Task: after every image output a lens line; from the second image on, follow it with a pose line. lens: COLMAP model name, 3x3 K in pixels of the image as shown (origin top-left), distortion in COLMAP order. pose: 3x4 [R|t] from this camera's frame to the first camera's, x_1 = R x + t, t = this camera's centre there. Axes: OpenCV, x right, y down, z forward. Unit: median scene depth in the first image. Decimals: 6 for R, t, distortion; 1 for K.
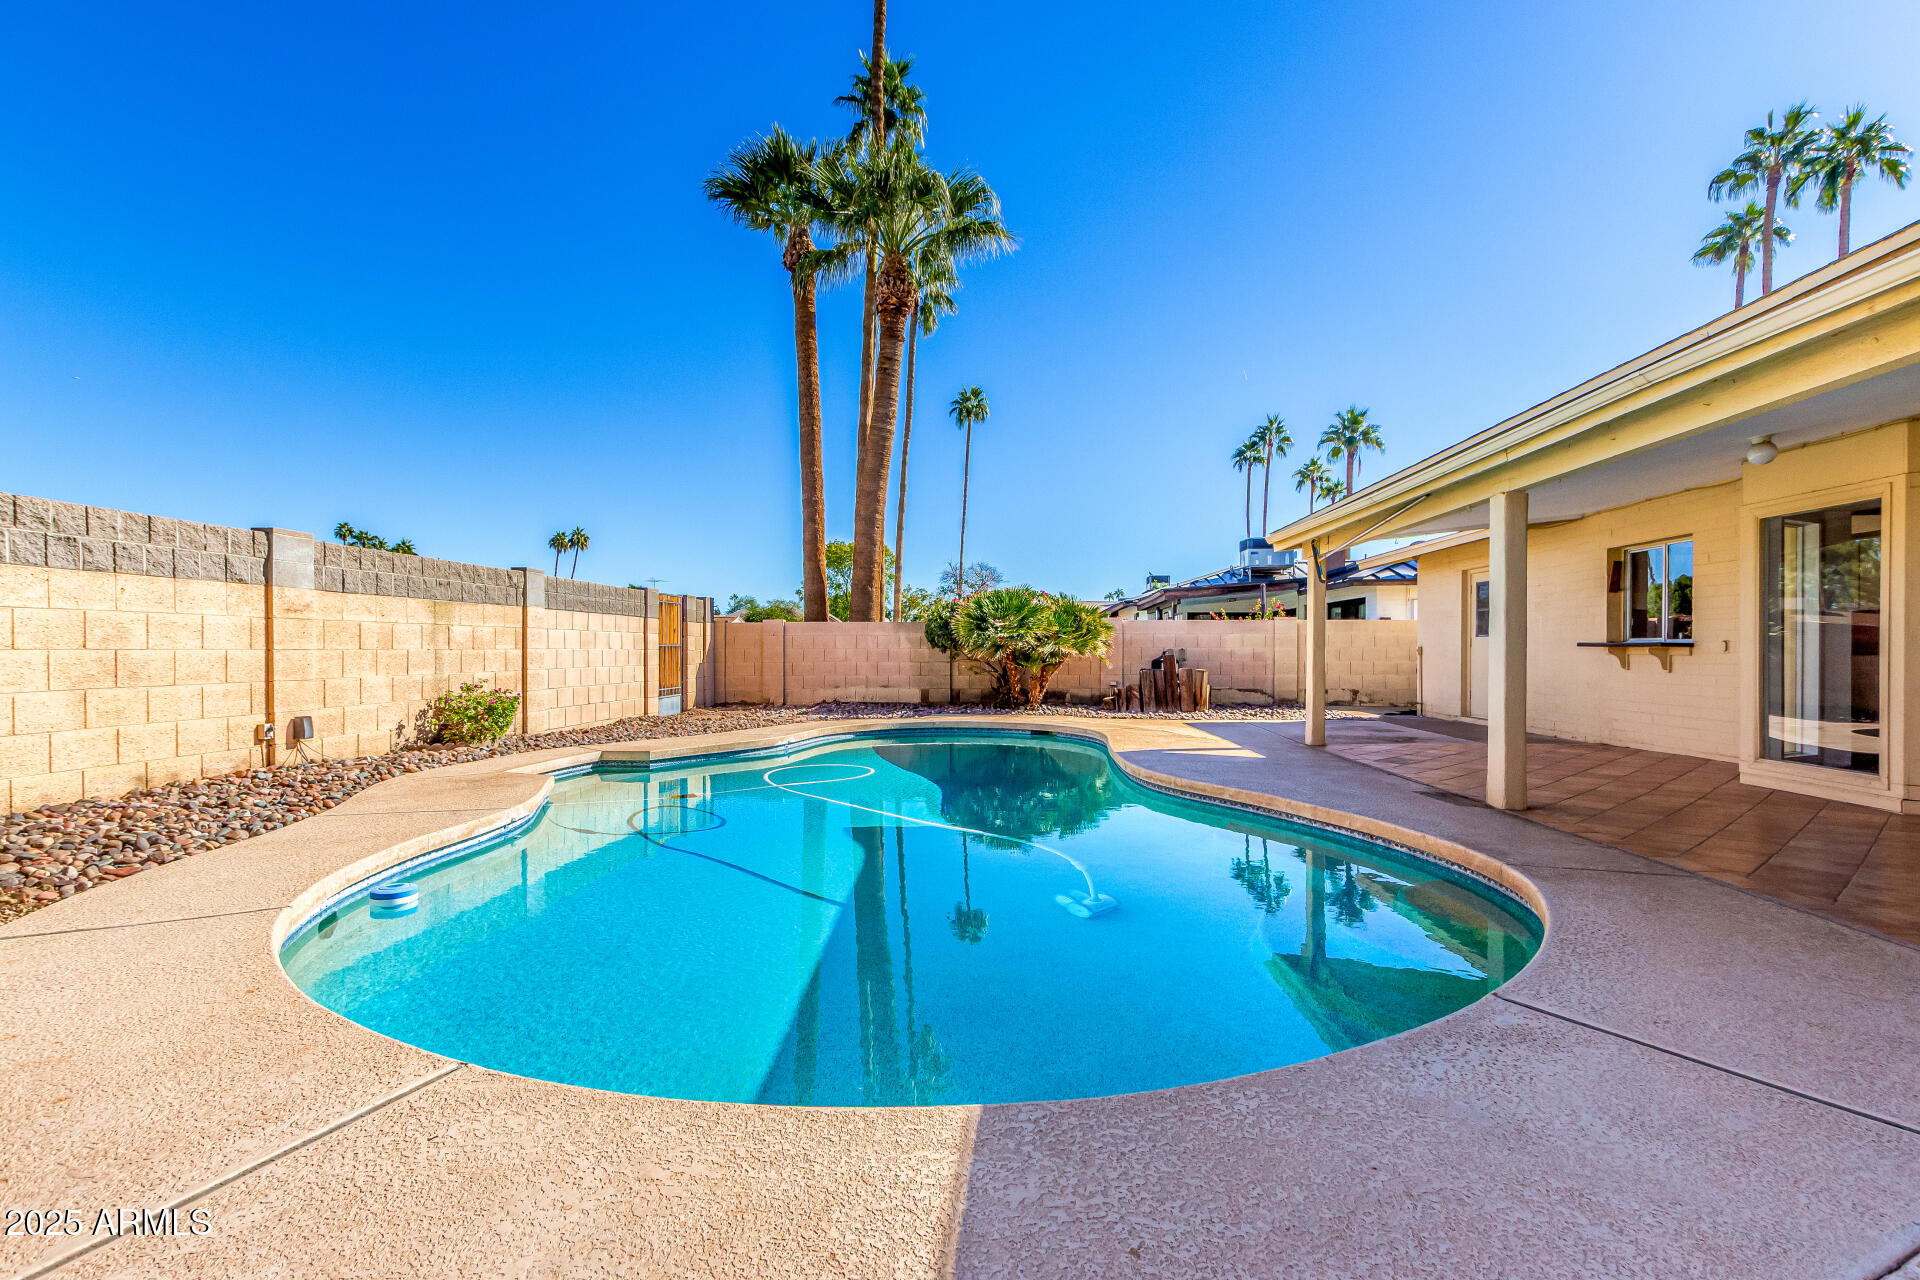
lens RADIAL K [[878.6, 0, 987.8], [0, 878.6, 638.6], [0, 0, 1]] dist [0.002888, -0.000499]
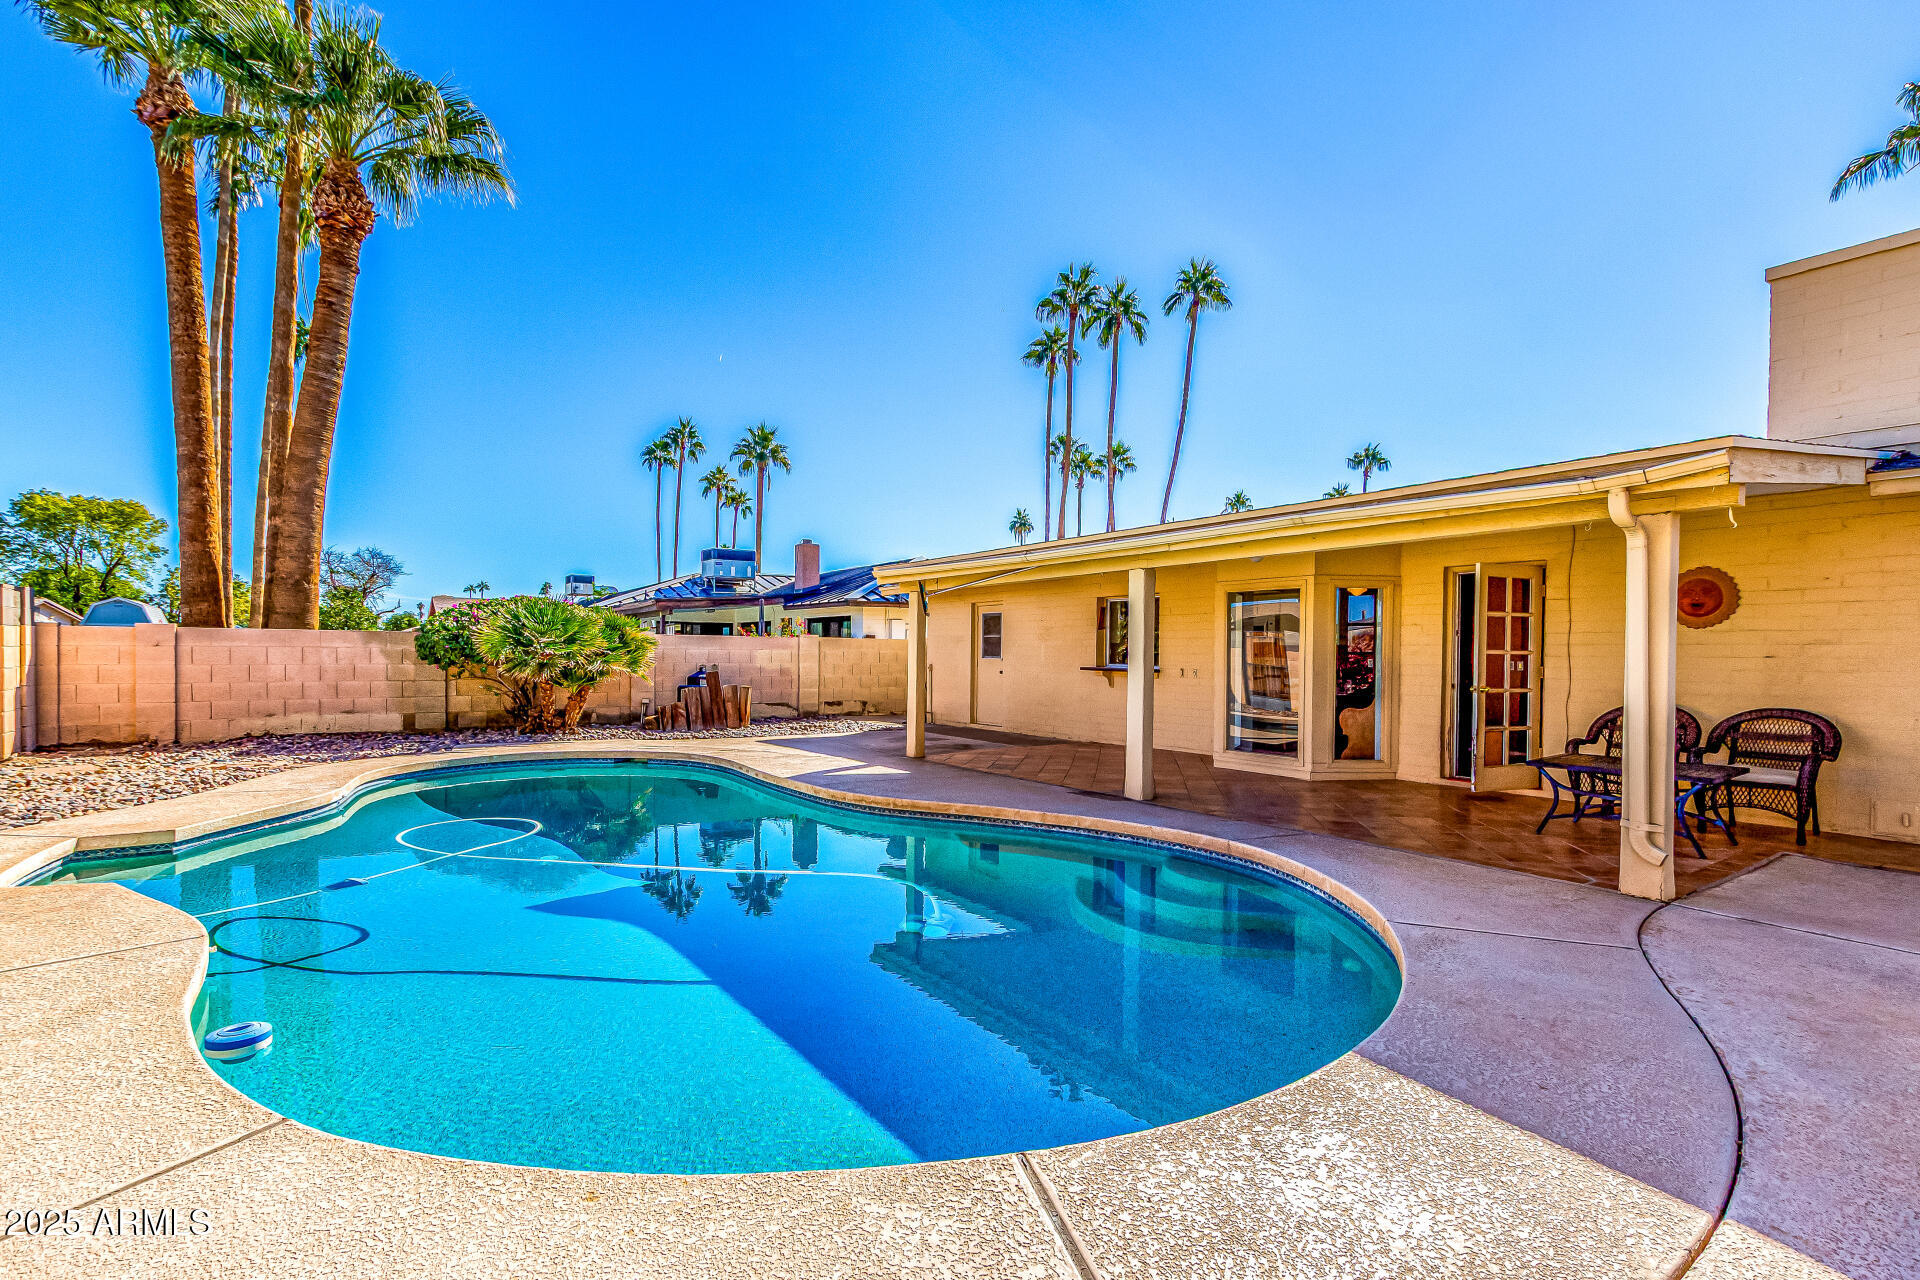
lens RADIAL K [[888.2, 0, 965.2], [0, 888.2, 648.7], [0, 0, 1]] dist [0.003788, -0.000355]
pose [[0.785028, 0.010202, 0.619376, -0.176999], [-0.017190, 0.999838, 0.005319, -0.016265], [-0.619222, -0.014822, 0.785076, 0.031484]]
